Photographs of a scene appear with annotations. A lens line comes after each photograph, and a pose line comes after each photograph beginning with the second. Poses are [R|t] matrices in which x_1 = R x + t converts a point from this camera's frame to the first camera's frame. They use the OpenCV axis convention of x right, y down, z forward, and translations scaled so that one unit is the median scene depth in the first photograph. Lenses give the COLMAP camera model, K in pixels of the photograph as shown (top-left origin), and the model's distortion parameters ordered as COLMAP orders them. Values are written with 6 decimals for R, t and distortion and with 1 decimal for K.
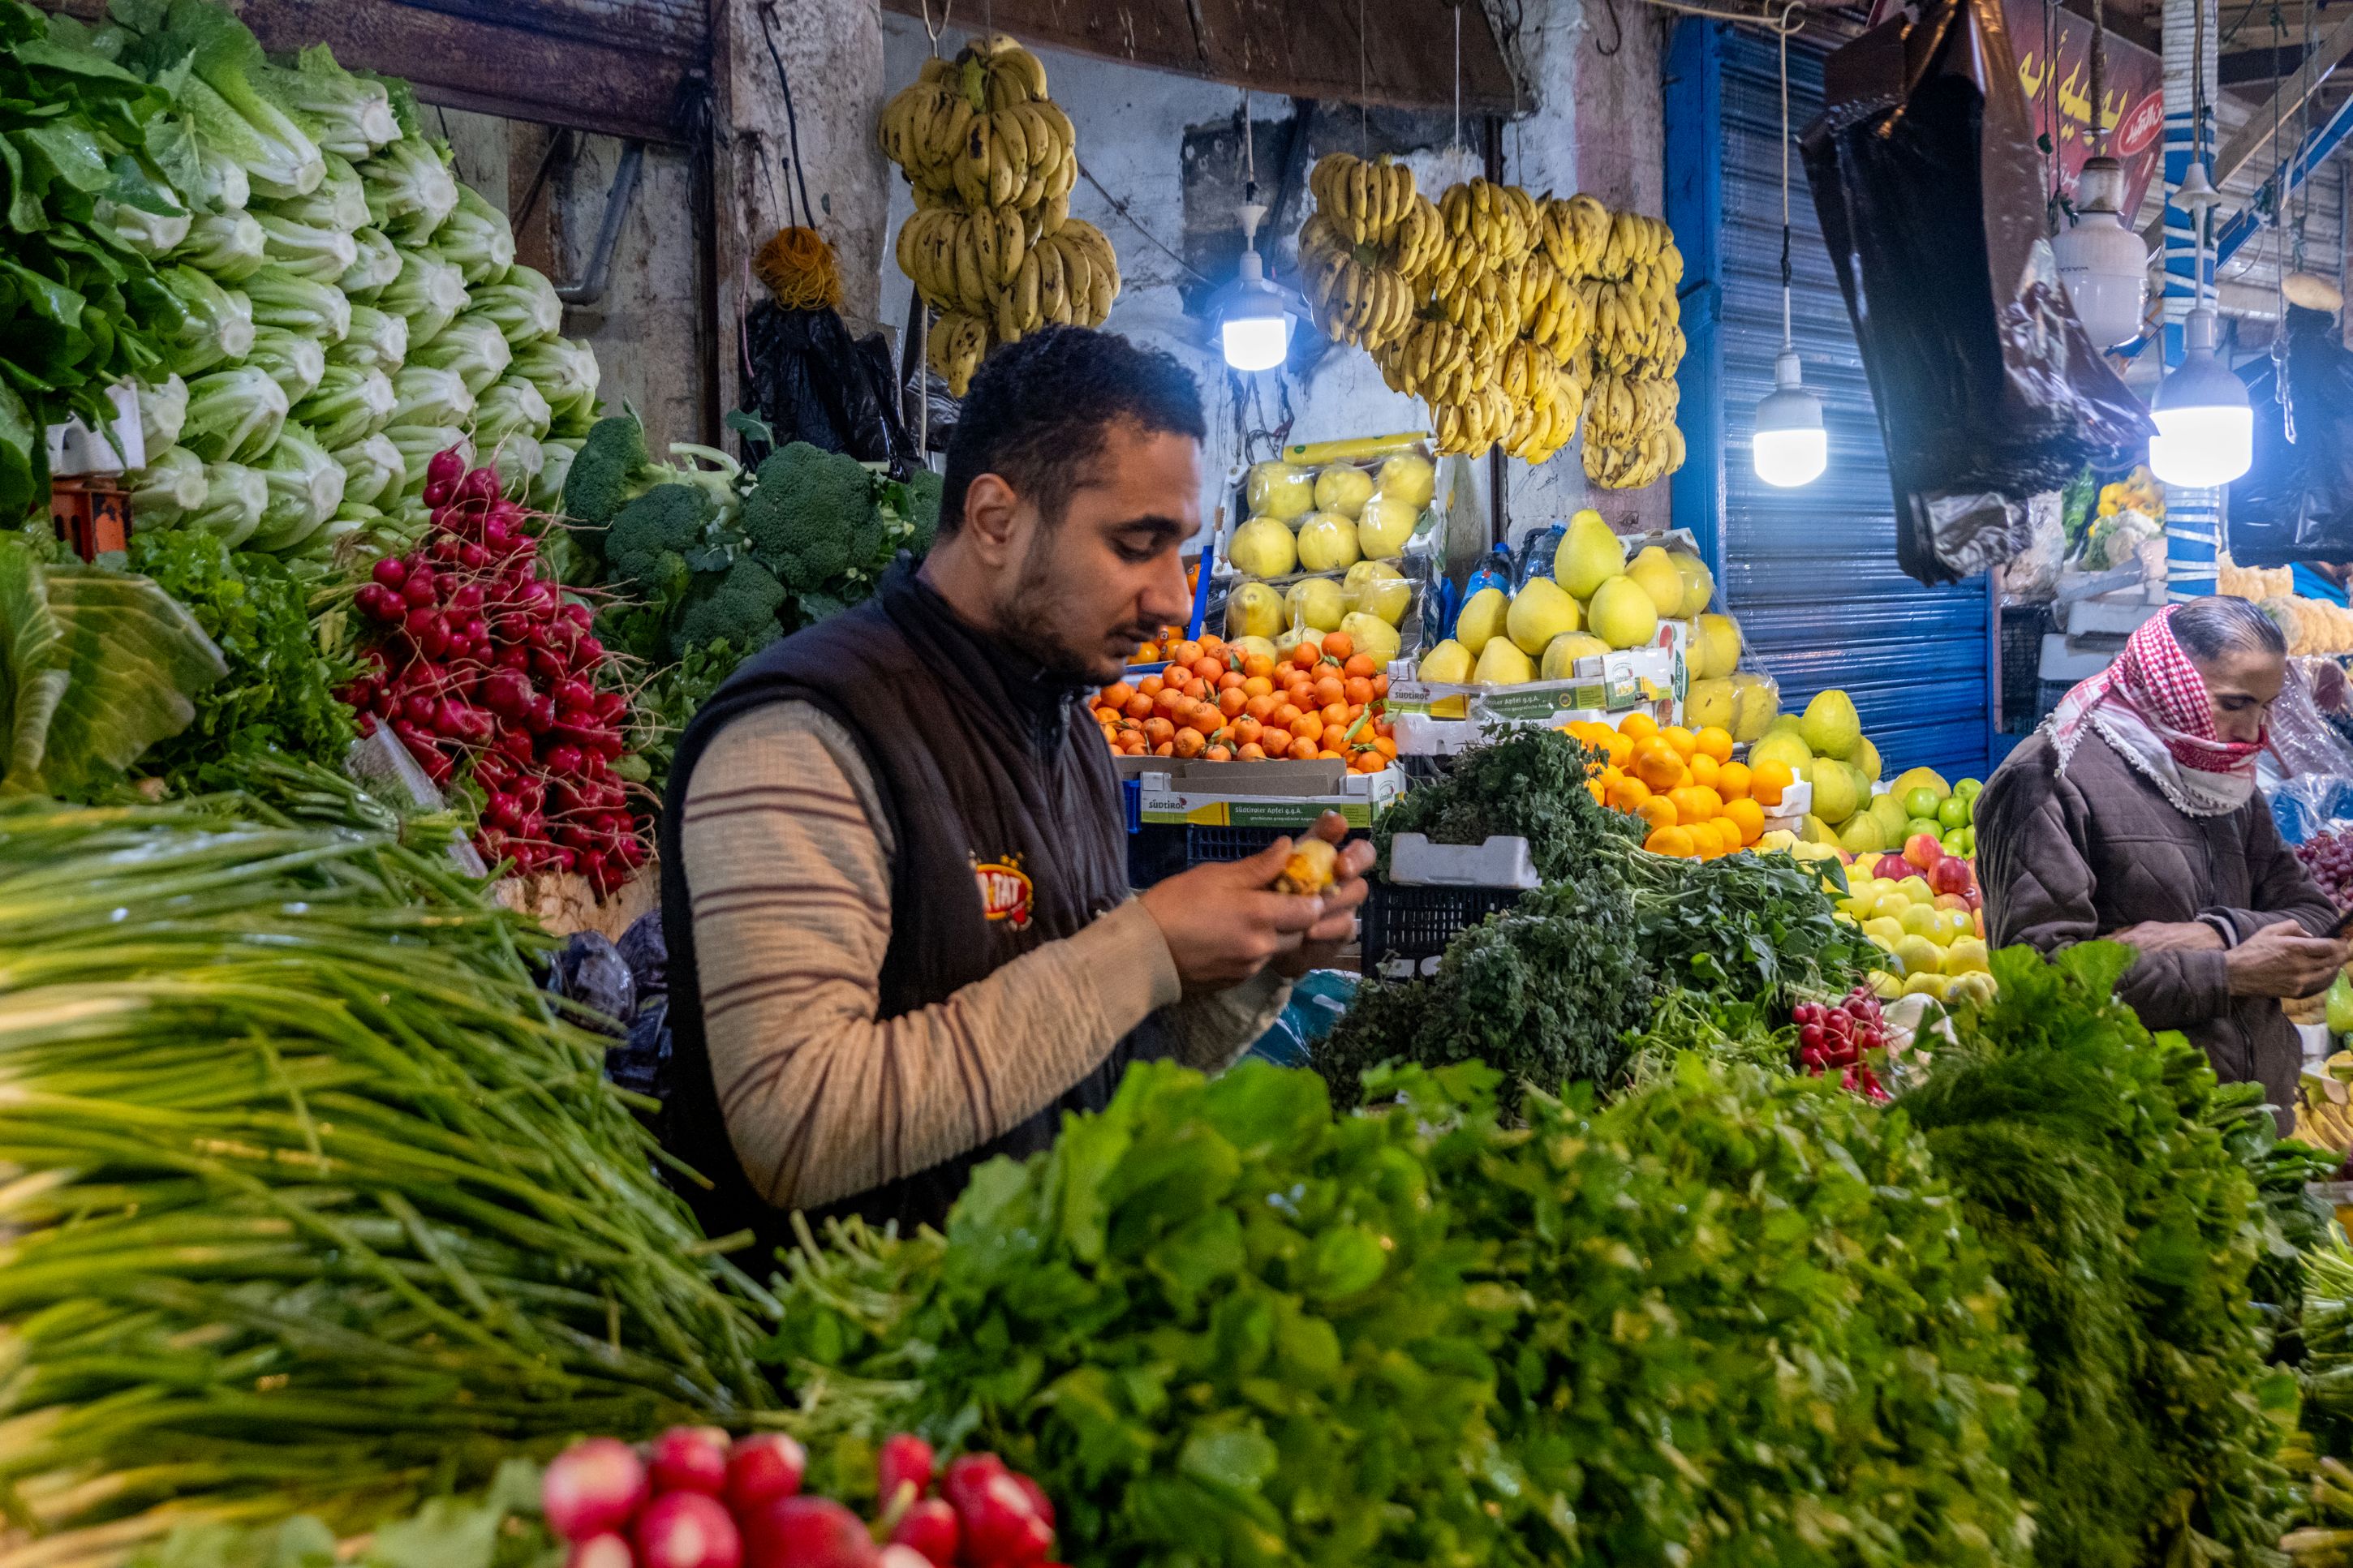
lens RADIAL K [[2921.0, 0, 1176.5], [0, 2921.0, 784.0], [0, 0, 1]] dist [-0.014268, -0.016741]
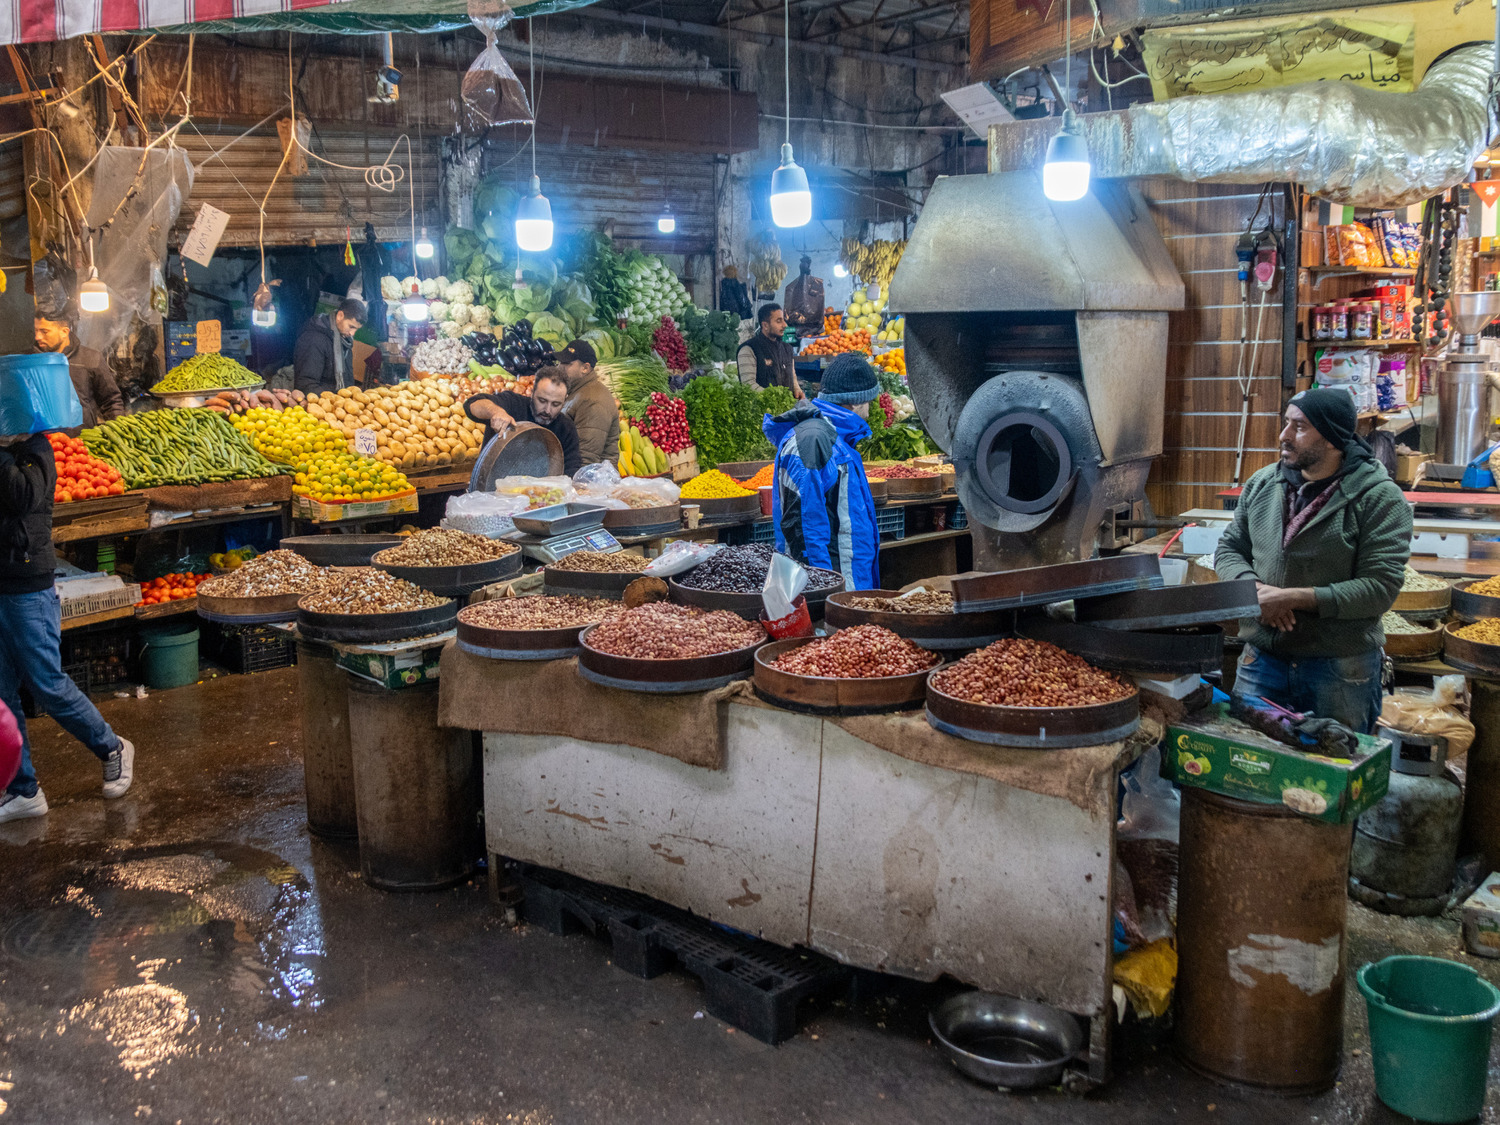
lens RADIAL K [[1891.3, 0, 750.0], [0, 1891.3, 562.5], [0, 0, 1]] dist [0.001748, 0.000883]
pose [[0.964491, 0.037591, -0.261425, 1.216418], [-0.011439, 0.994836, 0.100847, 0.031005], [0.263866, -0.094275, 0.959941, -3.563273]]
